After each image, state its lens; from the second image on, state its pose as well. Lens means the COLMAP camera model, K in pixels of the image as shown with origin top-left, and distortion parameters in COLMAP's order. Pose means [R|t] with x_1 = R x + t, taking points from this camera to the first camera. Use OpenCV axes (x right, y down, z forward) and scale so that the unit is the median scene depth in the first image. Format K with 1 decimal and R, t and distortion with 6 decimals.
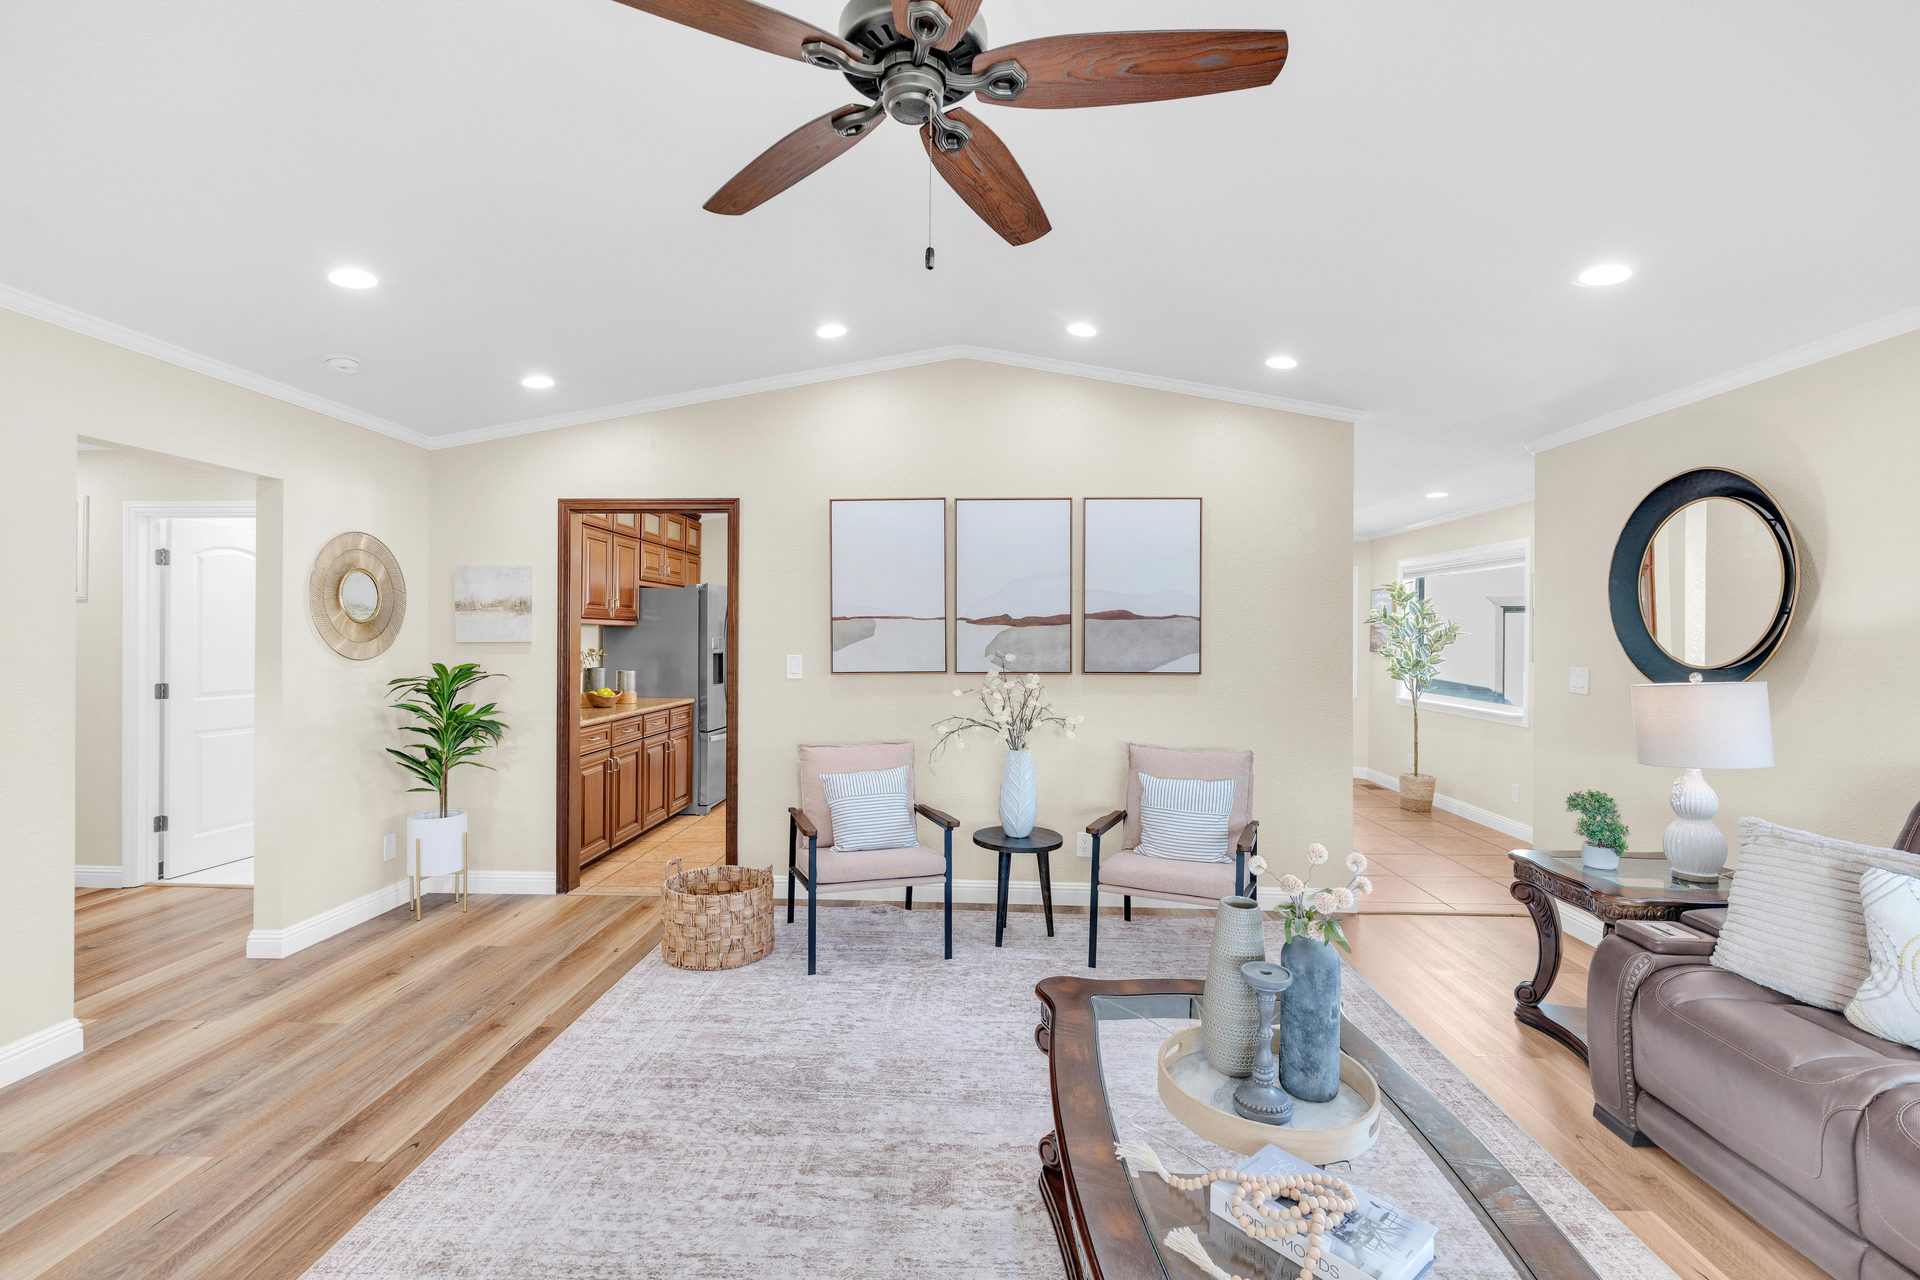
lens RADIAL K [[853.3, 0, 960.6], [0, 853.3, 629.4], [0, 0, 1]] dist [-0.003765, -0.000118]
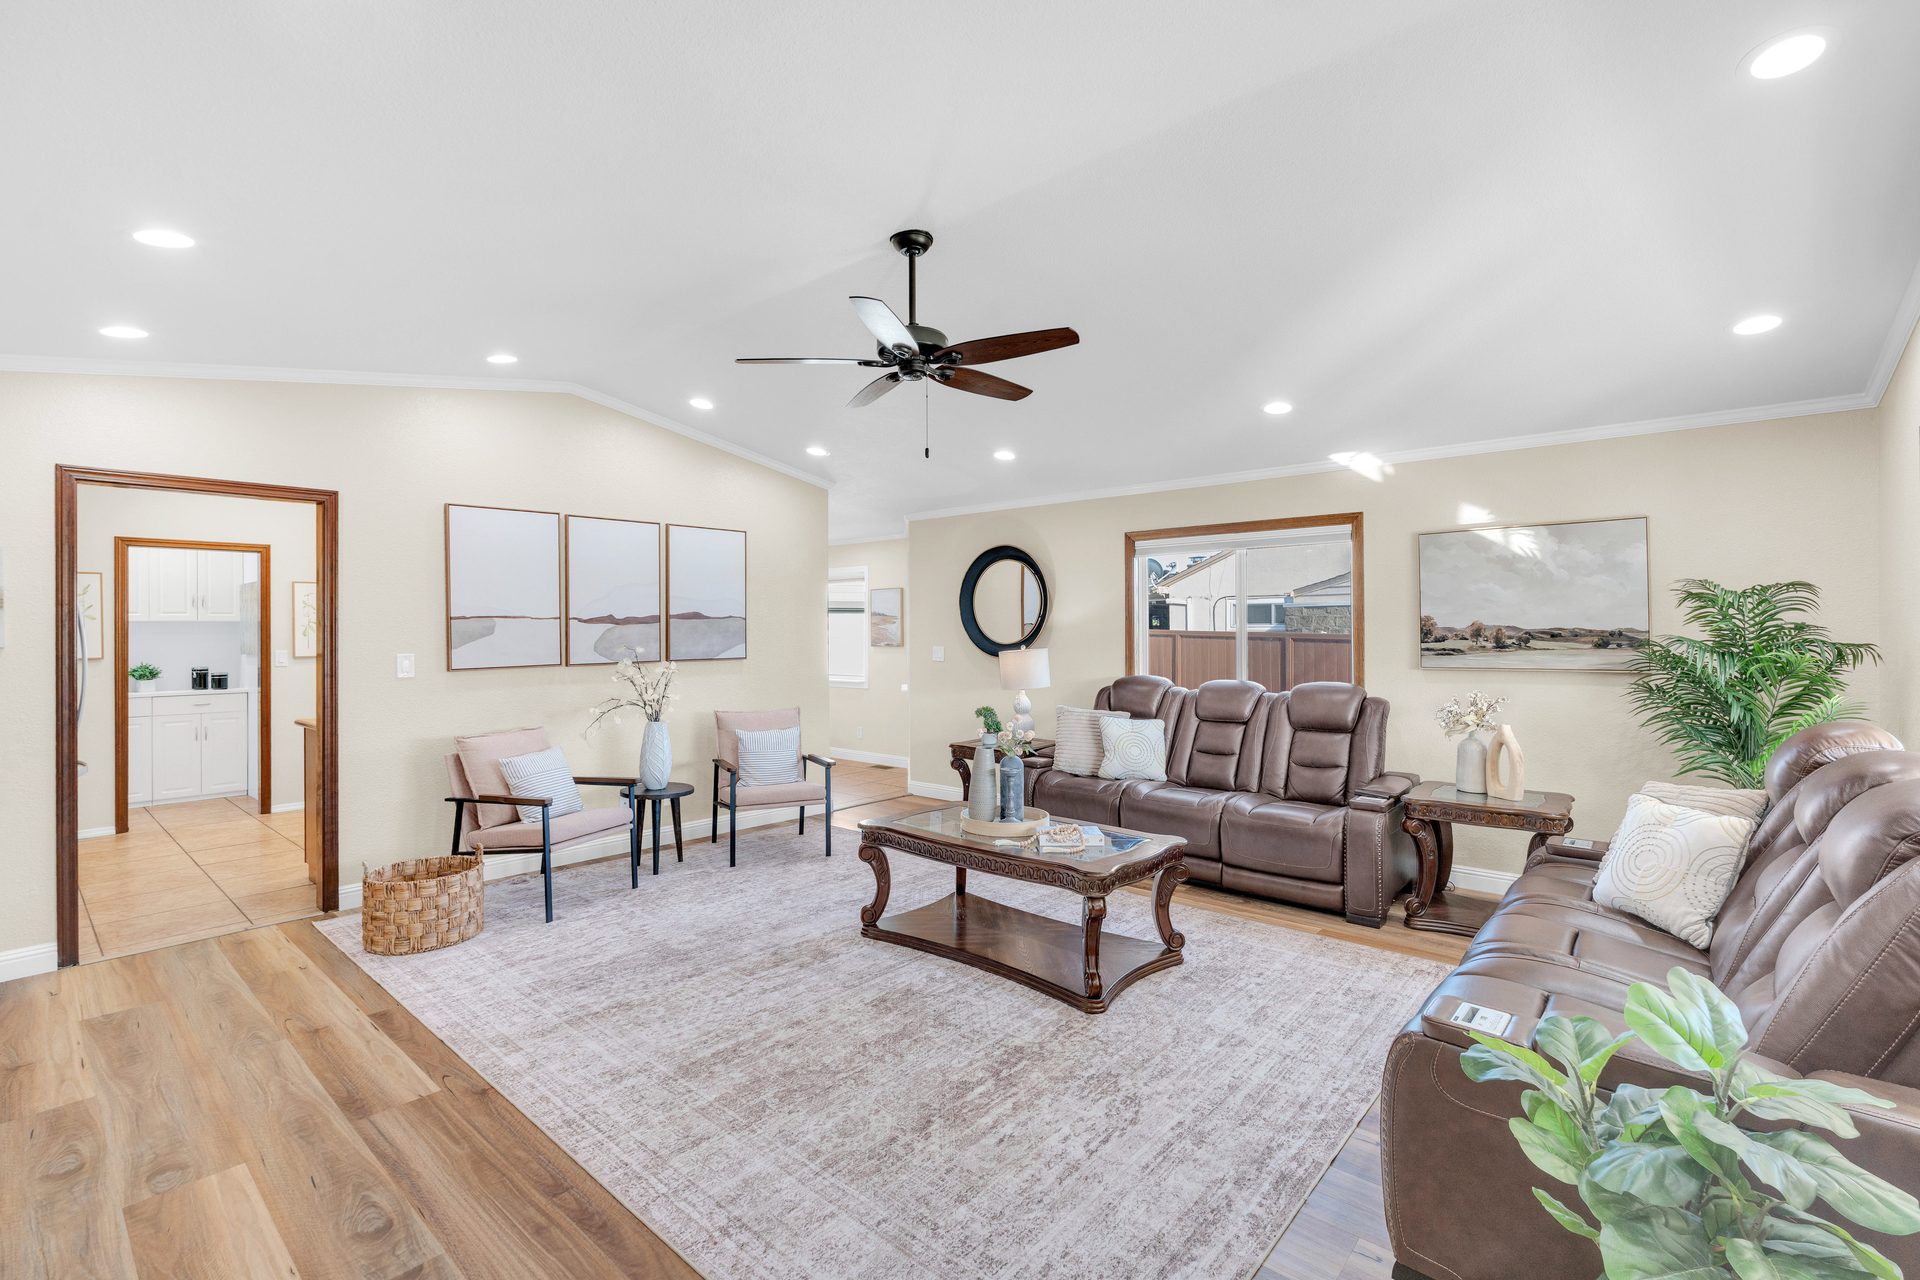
lens RADIAL K [[853.3, 0, 960.6], [0, 853.3, 629.4], [0, 0, 1]] dist [-0.003765, -0.000118]
pose [[0.628803, -0.008378, 0.777520, -0.748335], [0.007644, 0.999960, 0.004593, 0.001618], [-0.777527, 0.003055, 0.628842, -0.181948]]
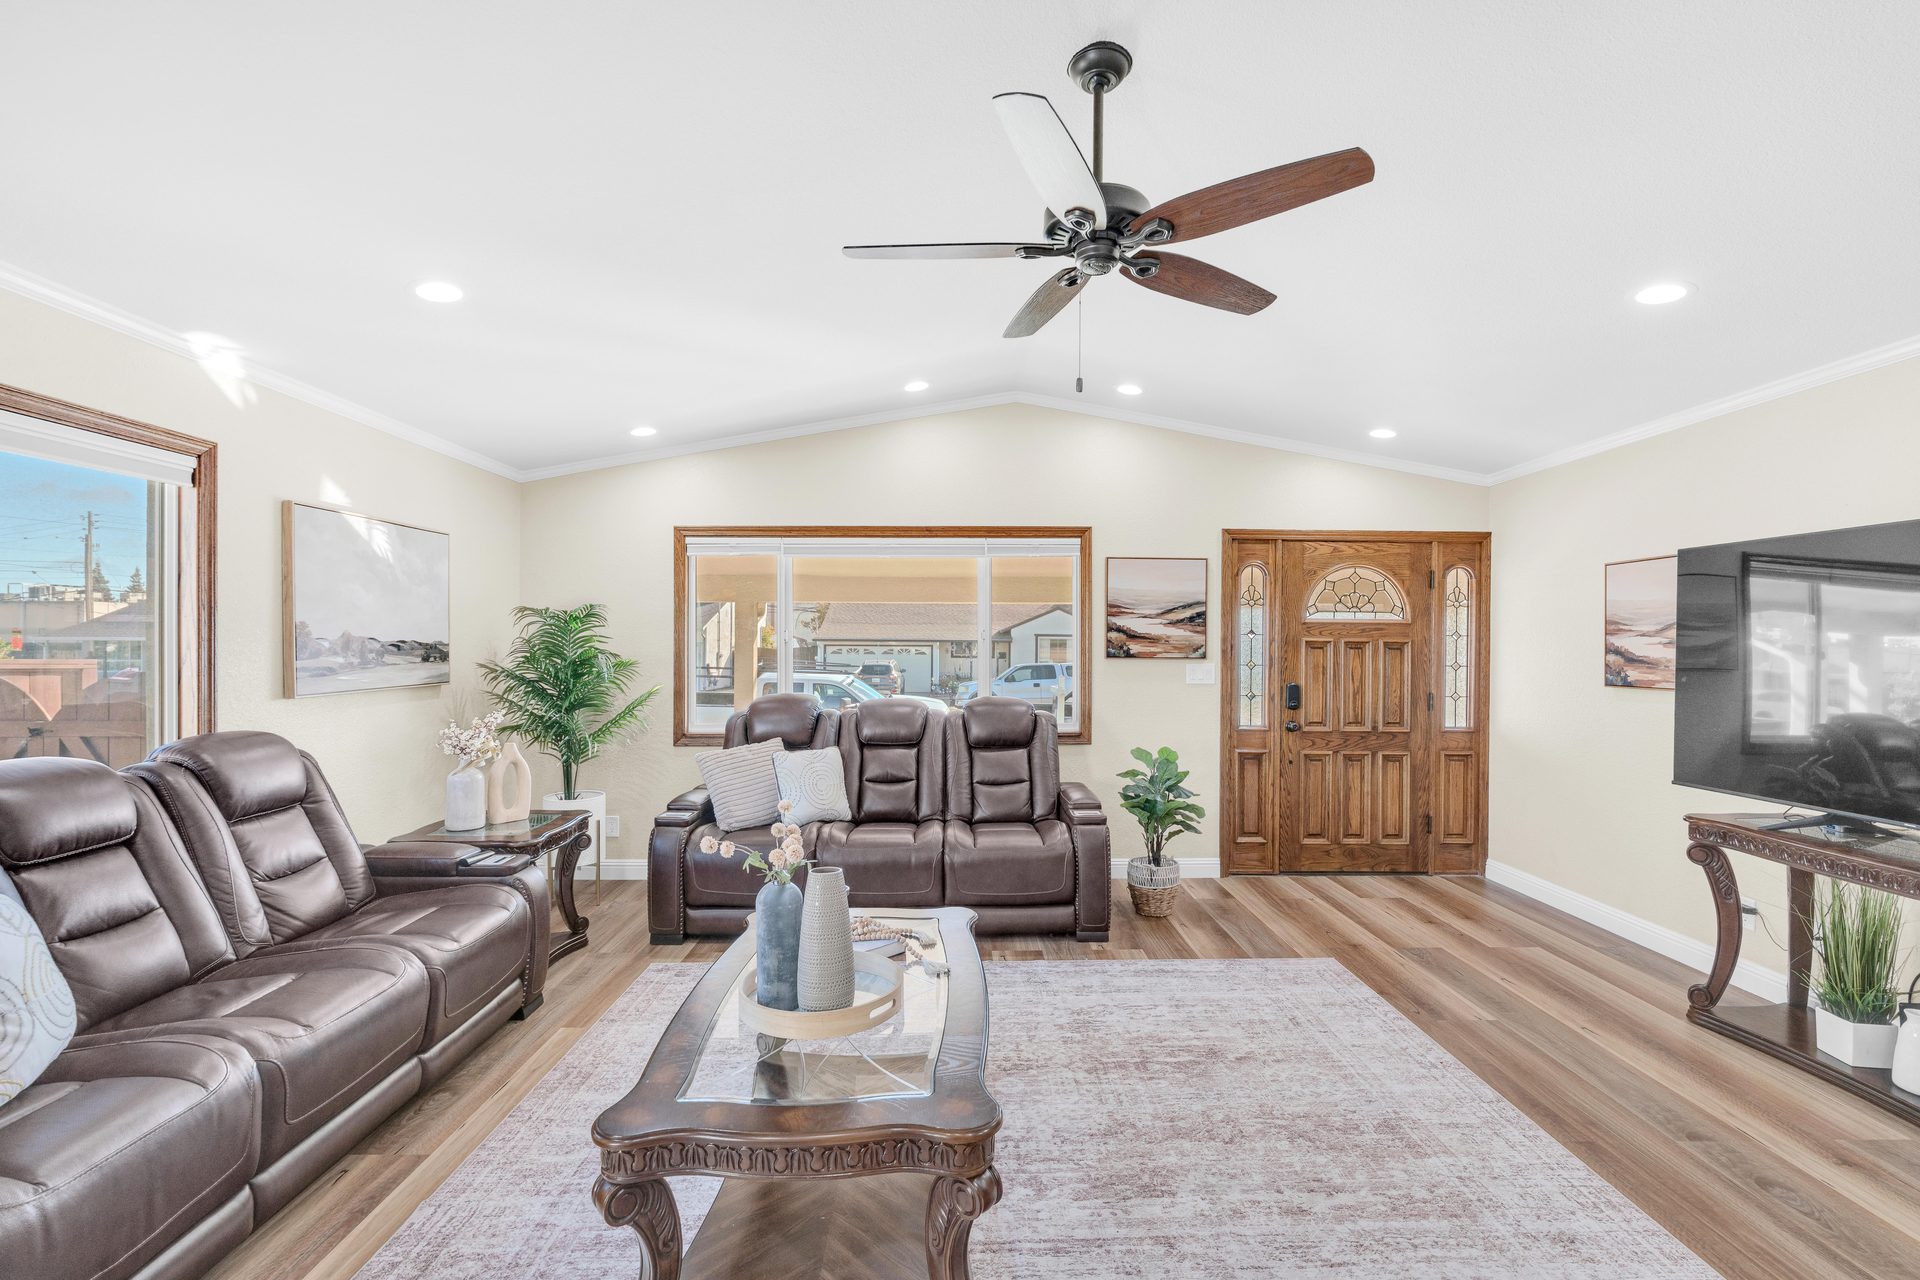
lens RADIAL K [[845.3, 0, 964.2], [0, 845.3, 648.1], [0, 0, 1]] dist [-0.000937, 0.000123]
pose [[-0.998465, -0.013318, -0.053753, 0.106709], [-0.013442, 0.999908, 0.001947, 0.010061], [0.053723, 0.002666, -0.998552, 1.109439]]
